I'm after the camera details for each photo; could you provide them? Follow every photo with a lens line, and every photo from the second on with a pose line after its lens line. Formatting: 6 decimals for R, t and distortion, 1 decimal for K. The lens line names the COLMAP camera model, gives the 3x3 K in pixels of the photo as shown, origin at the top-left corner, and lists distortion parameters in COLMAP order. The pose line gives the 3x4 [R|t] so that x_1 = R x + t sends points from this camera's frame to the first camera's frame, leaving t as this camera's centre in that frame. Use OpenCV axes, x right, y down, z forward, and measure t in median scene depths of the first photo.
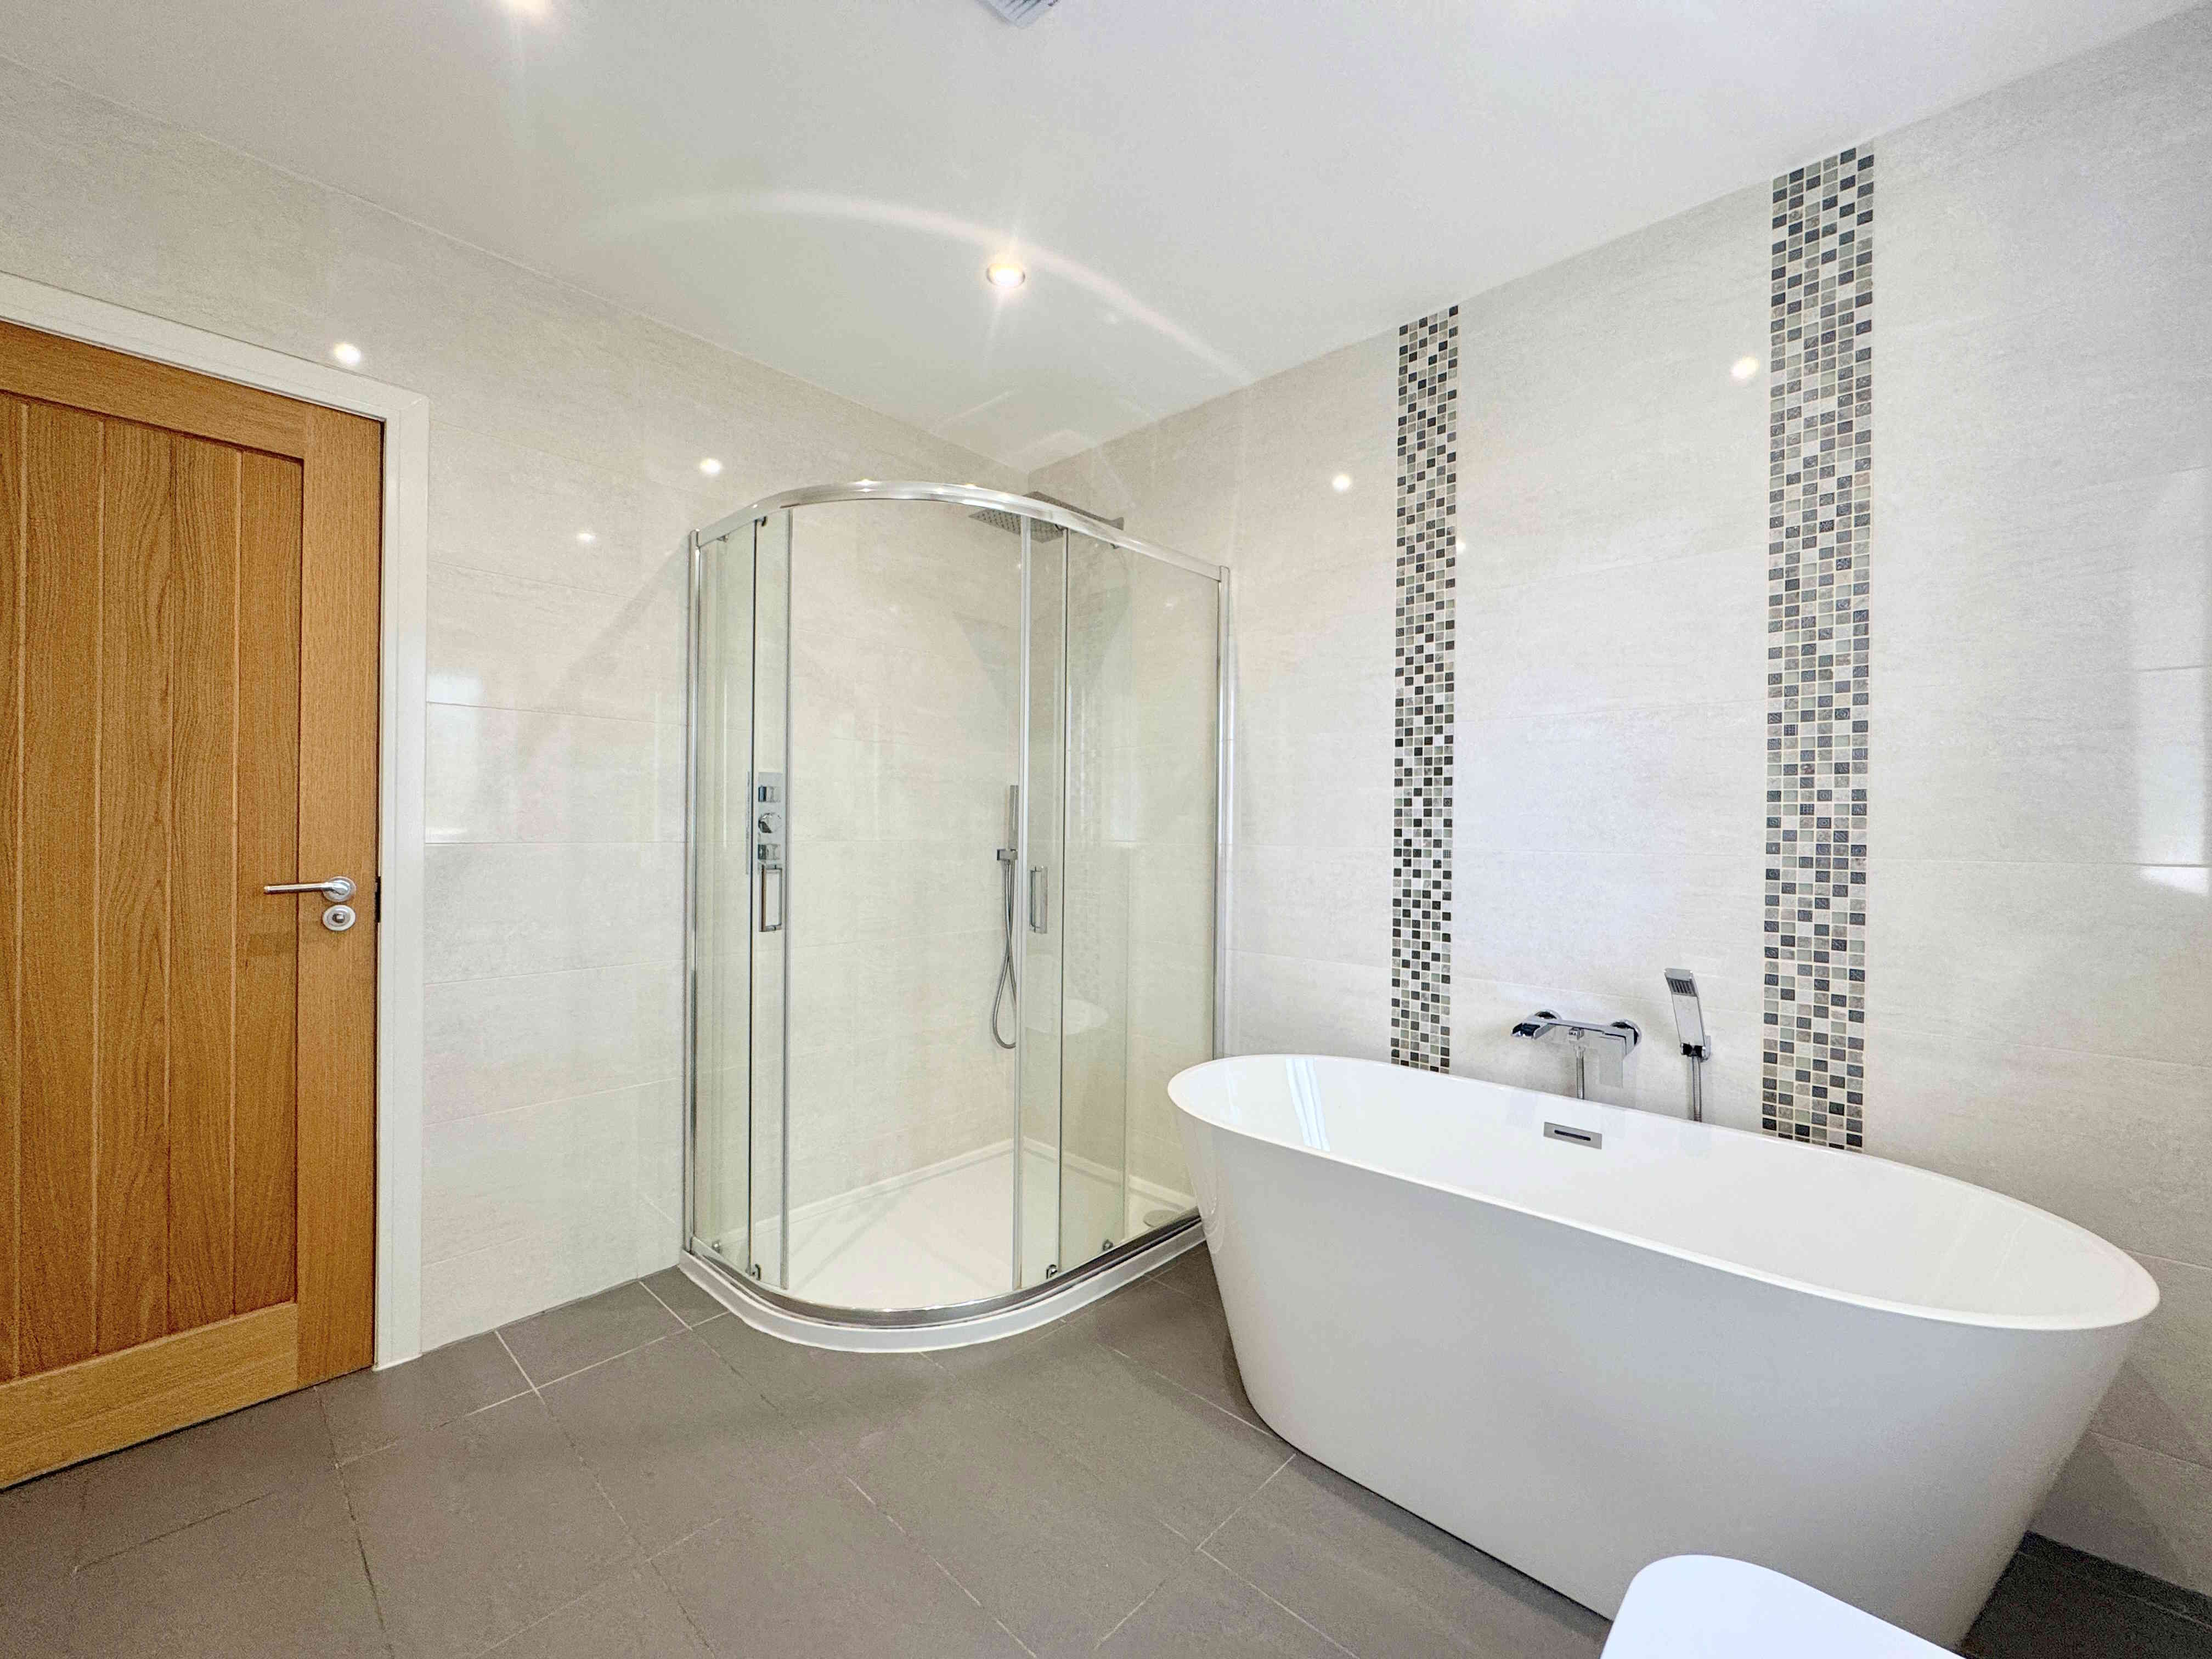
lens RADIAL K [[883.2, 0, 1107.7], [0, 883.2, 823.3], [0, 0, 1]] dist [-0.002323, 0.000835]
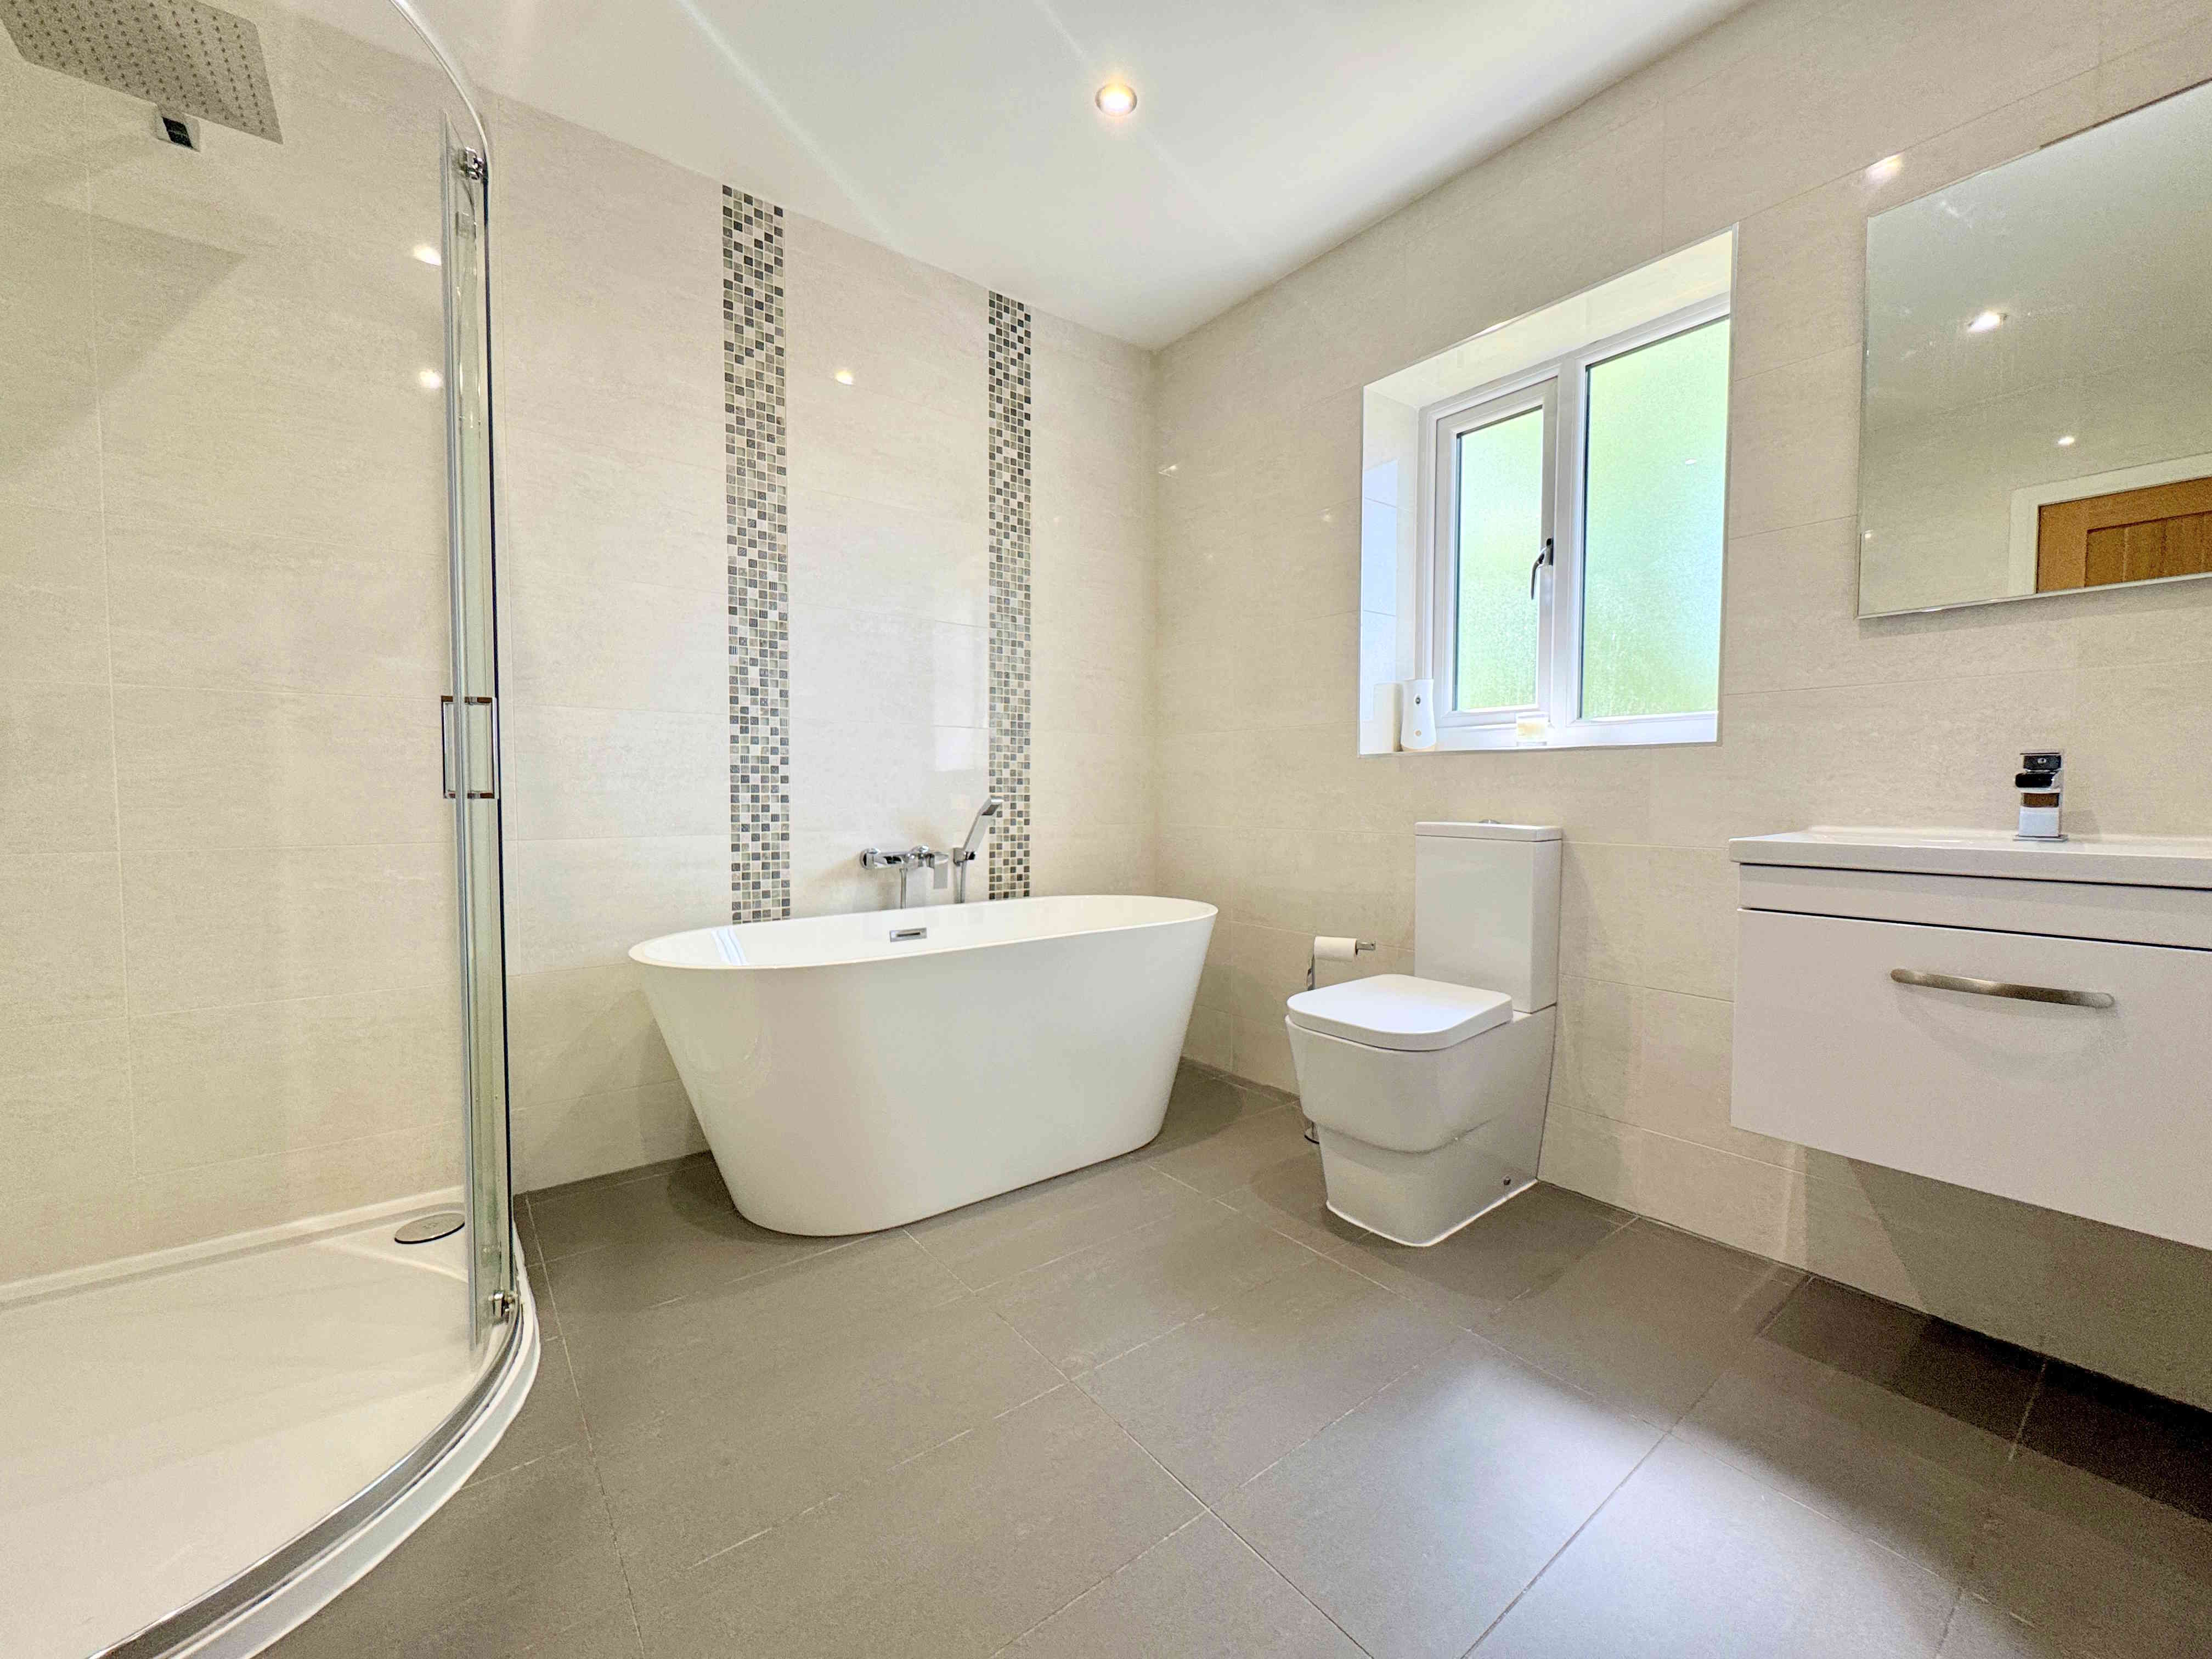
lens RADIAL K [[883.2, 0, 1103.0], [0, 883.2, 827.2], [0, 0, 1]] dist [-0.002323, 0.000835]
pose [[0.168465, -0.047743, 0.984551, -0.778315], [-0.005311, 0.998768, 0.049341, 0.134024], [-0.985693, -0.013541, 0.168004, 0.526424]]
